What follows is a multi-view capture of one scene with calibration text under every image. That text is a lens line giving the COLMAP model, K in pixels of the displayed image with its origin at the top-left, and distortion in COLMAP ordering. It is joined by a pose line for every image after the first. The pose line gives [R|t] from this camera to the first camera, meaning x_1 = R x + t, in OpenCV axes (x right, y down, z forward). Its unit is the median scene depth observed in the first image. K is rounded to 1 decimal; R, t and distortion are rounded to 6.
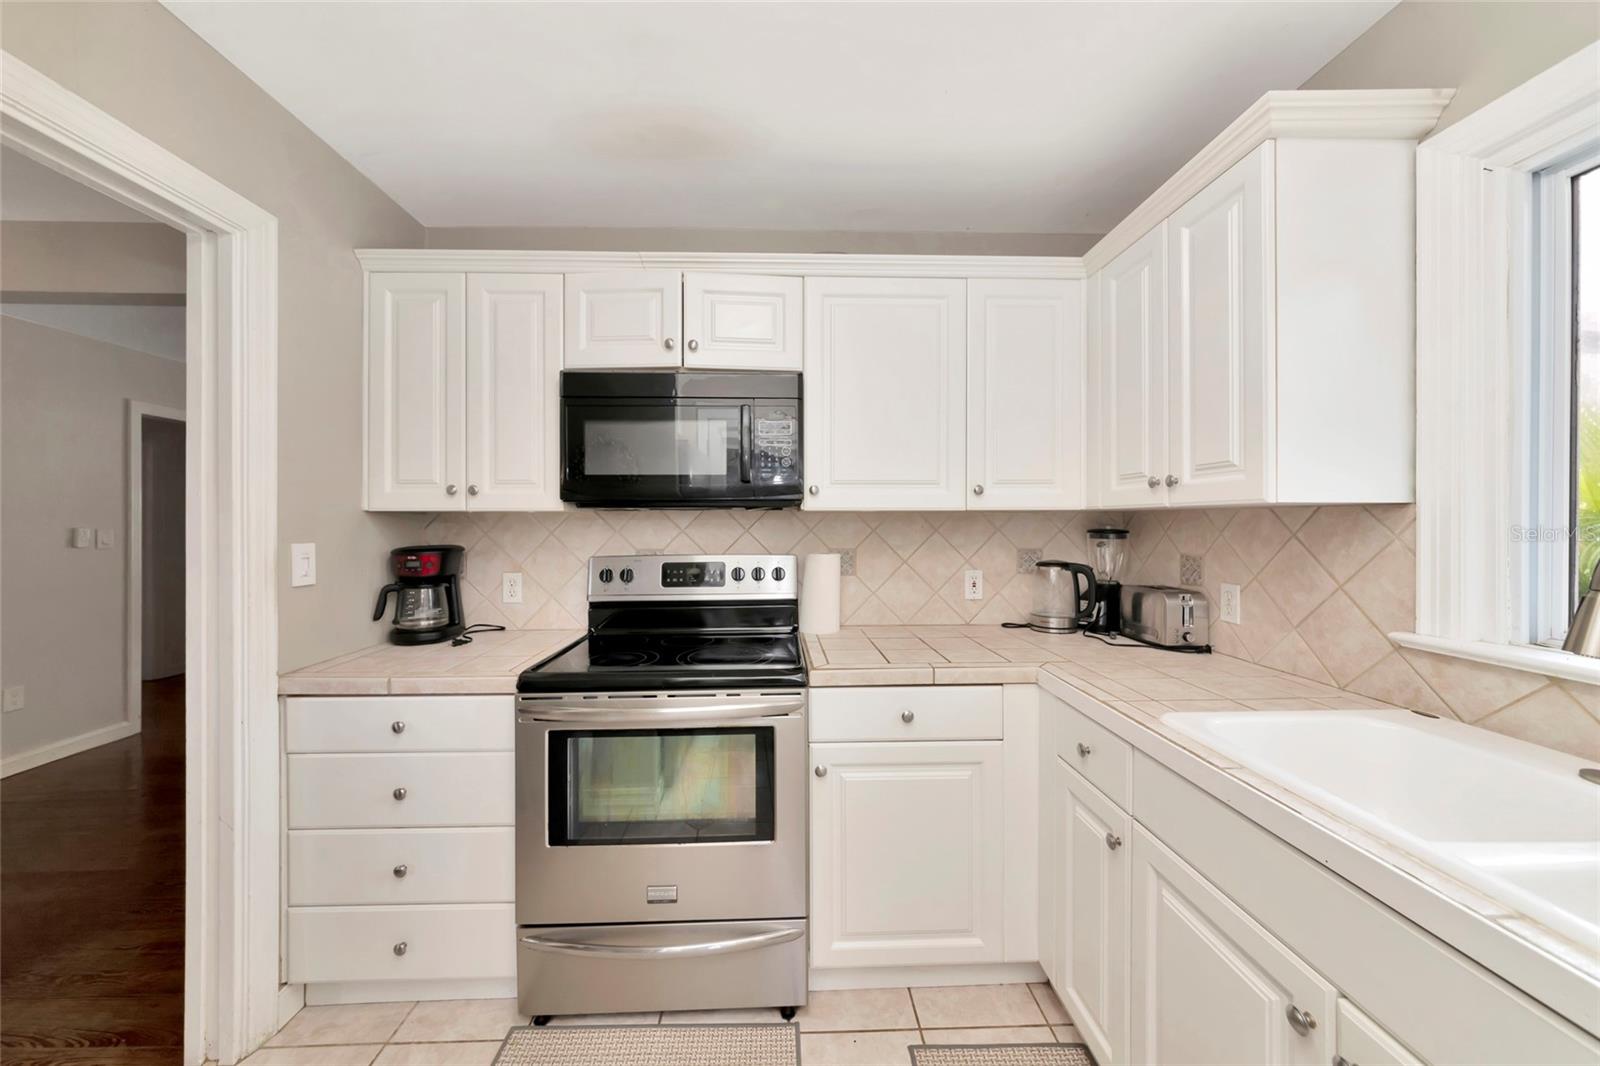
lens RADIAL K [[574.4, 0, 794.5], [0, 574.4, 525.6], [0, 0, 1]] dist [0.000757, 0.000107]
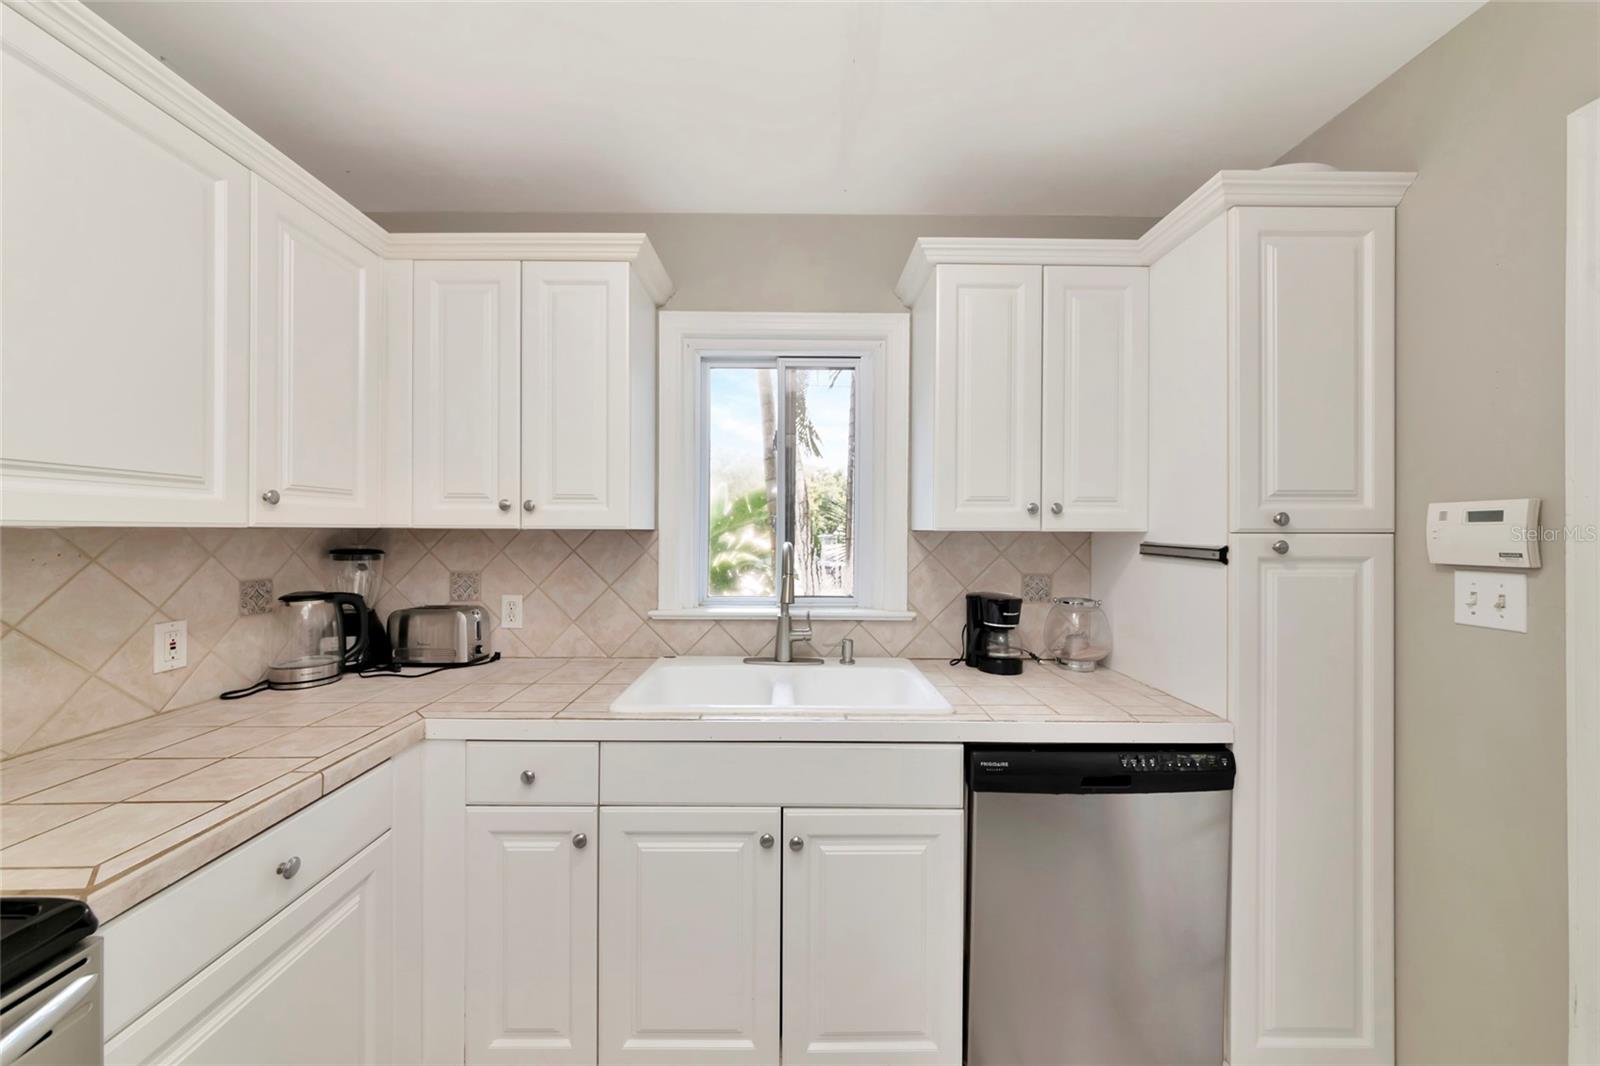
lens RADIAL K [[559.7, 0, 799.5], [0, 559.7, 541.1], [0, 0, 1]] dist [-0.000147, 0.001400]
pose [[0.003749, -0.013844, 0.999897, -0.327473], [0.001606, 0.999903, 0.013838, -0.018507], [-0.999992, 0.001554, 0.003770, 0.381065]]
